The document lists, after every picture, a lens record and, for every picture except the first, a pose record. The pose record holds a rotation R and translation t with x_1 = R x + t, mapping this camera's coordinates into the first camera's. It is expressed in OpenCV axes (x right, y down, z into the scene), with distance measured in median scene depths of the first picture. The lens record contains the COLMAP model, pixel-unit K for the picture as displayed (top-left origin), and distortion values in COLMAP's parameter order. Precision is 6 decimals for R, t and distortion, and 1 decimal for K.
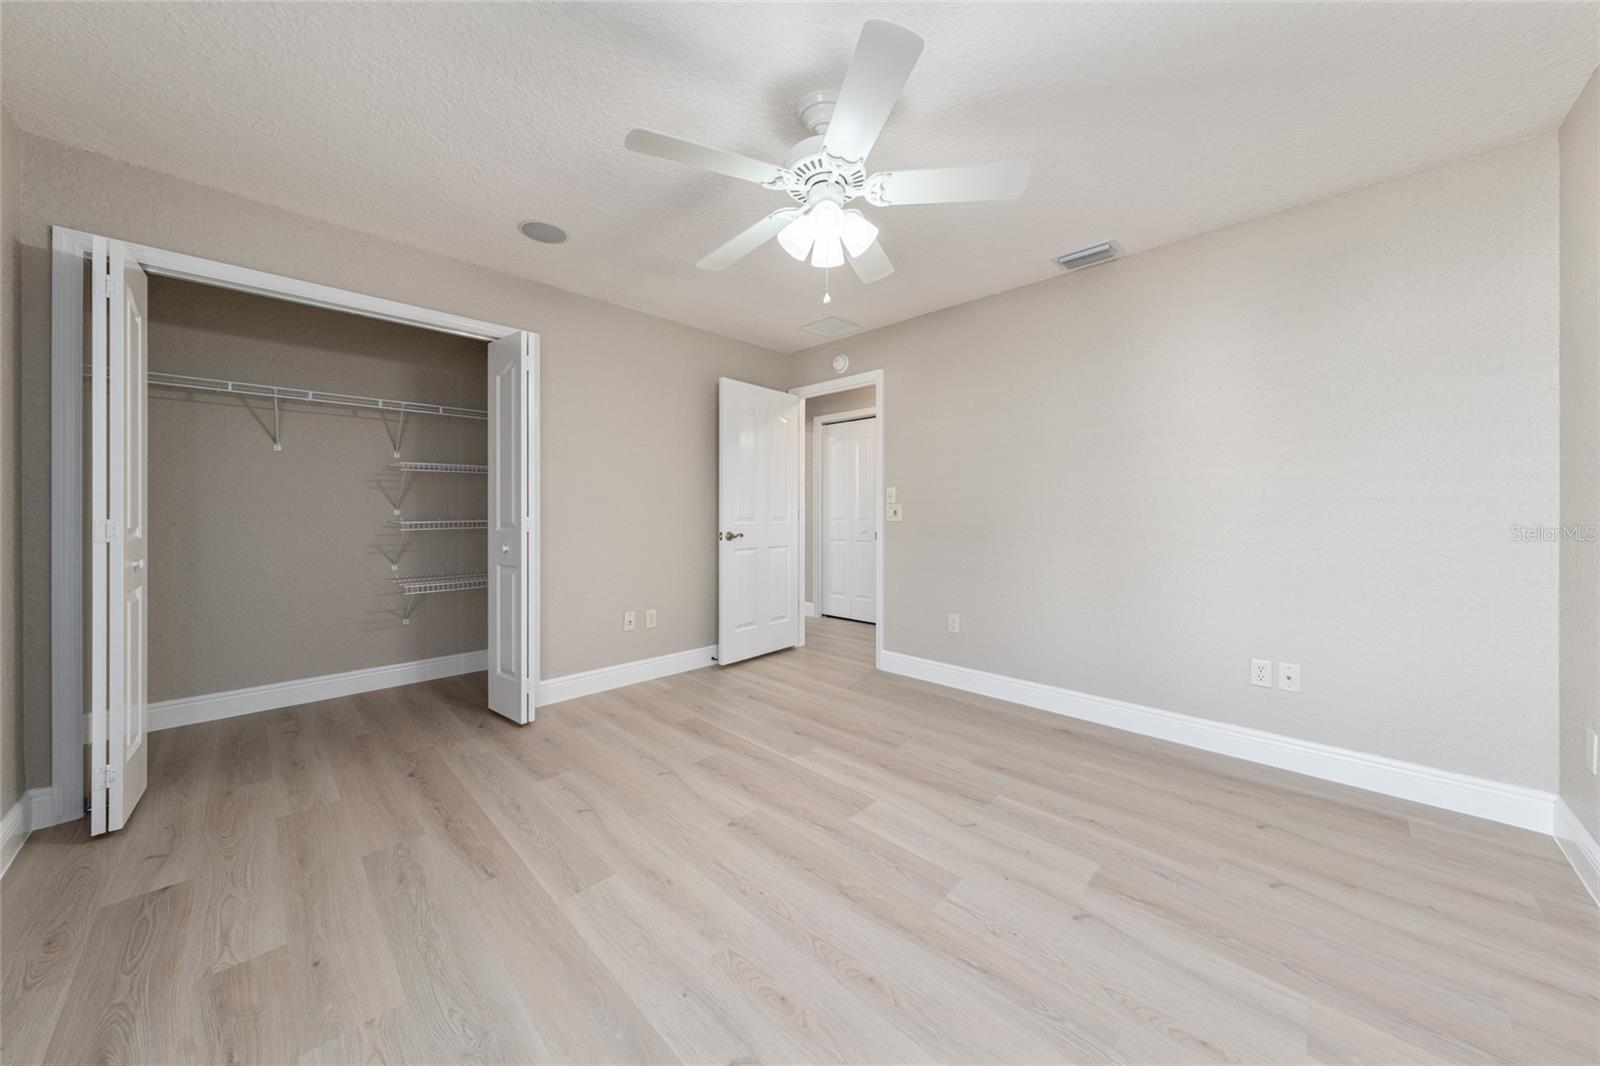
lens RADIAL K [[545.3, 0, 802.4], [0, 545.3, 514.3], [0, 0, 1]] dist [-0.001563, -0.000090]
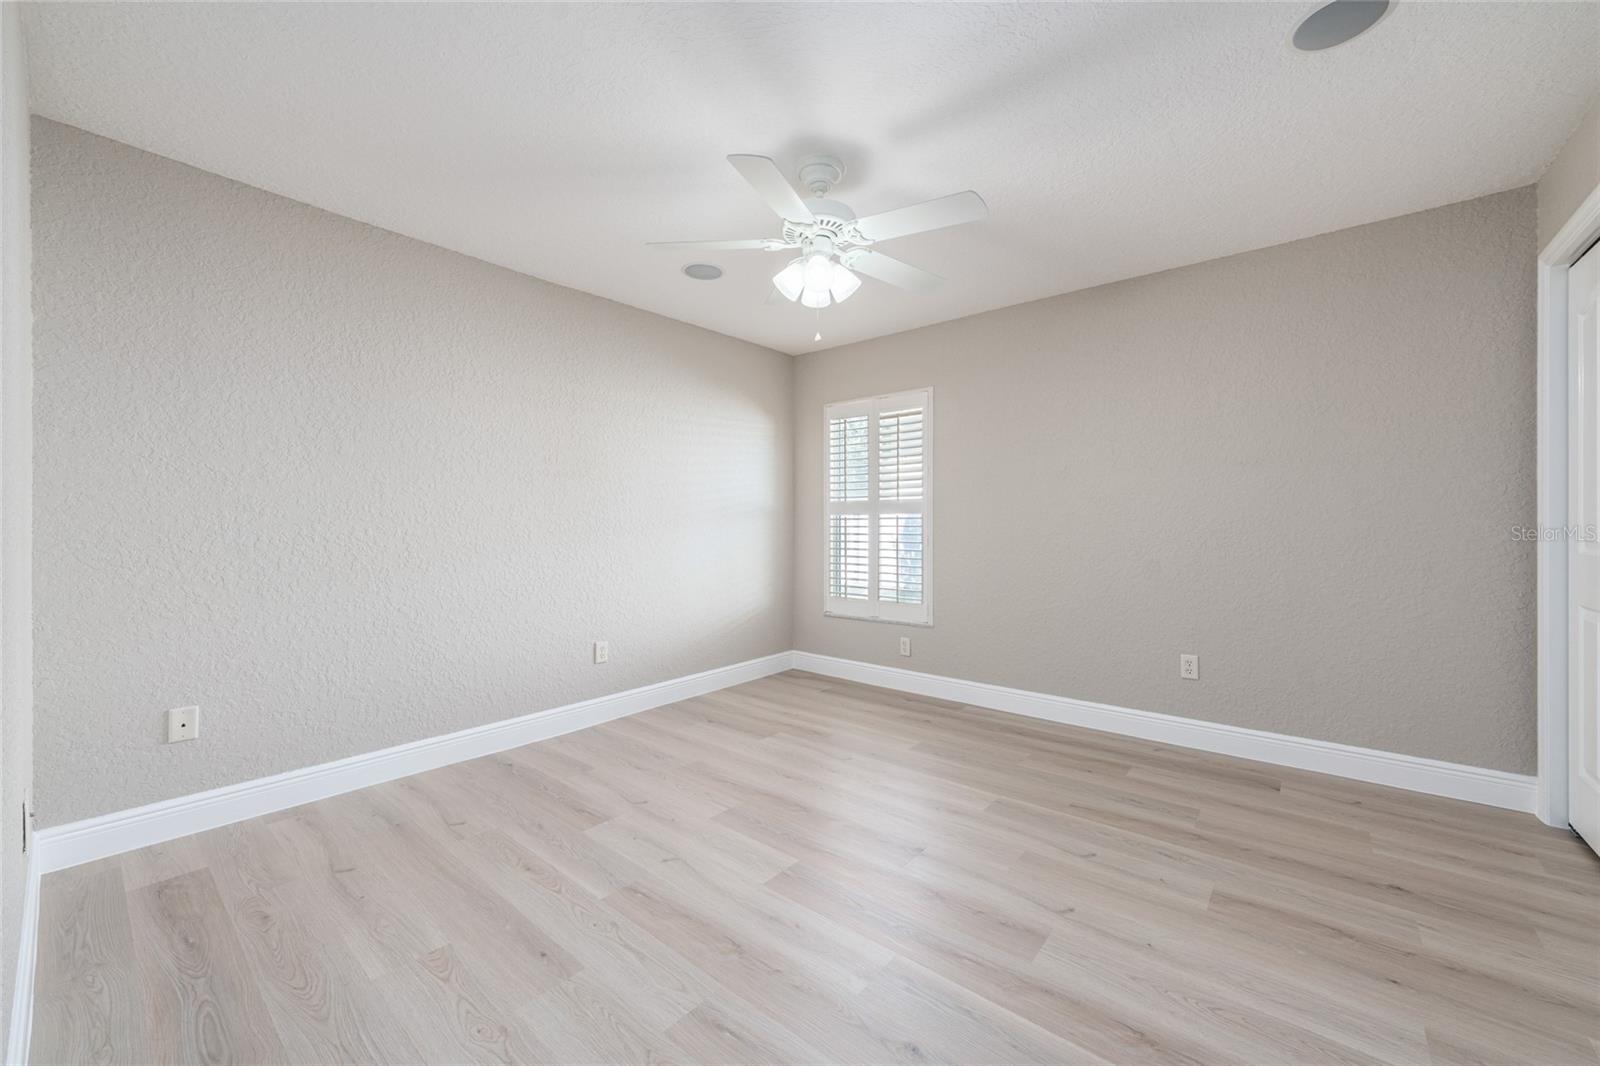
lens RADIAL K [[620.2, 0, 803.0], [0, 620.2, 523.7], [0, 0, 1]] dist [-0.001685, -0.000051]
pose [[-0.996795, -0.000028, -0.079998, 0.156737], [-0.000338, 0.999992, 0.003862, -0.011186], [0.079997, 0.003877, -0.996788, 1.994022]]
